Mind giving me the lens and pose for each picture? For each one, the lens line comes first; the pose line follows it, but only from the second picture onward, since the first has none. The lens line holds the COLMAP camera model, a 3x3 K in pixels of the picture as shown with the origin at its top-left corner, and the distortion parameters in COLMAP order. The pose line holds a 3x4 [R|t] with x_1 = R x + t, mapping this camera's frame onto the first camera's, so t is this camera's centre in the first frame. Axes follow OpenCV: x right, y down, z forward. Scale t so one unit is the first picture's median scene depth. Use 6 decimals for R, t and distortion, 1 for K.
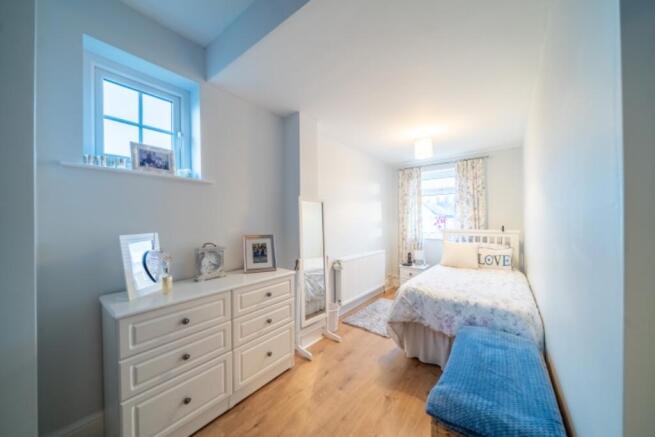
lens RADIAL K [[229.6, 0, 328.2], [0, 229.6, 222.3], [0, 0, 1]] dist [-0.003393, -0.000107]
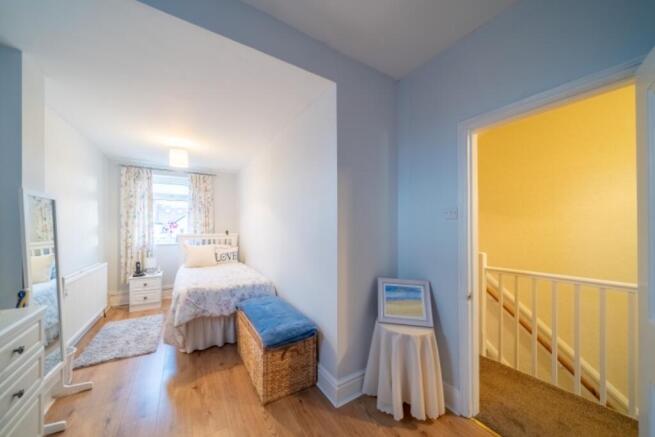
lens RADIAL K [[229.6, 0, 327.0], [0, 229.6, 222.7], [0, 0, 1]] dist [-0.003393, -0.000107]
pose [[0.326917, 0.017776, 0.944886, -0.281386], [-0.002977, 0.999838, -0.017779, -0.007130], [-0.945048, 0.002999, 0.326917, 0.016162]]
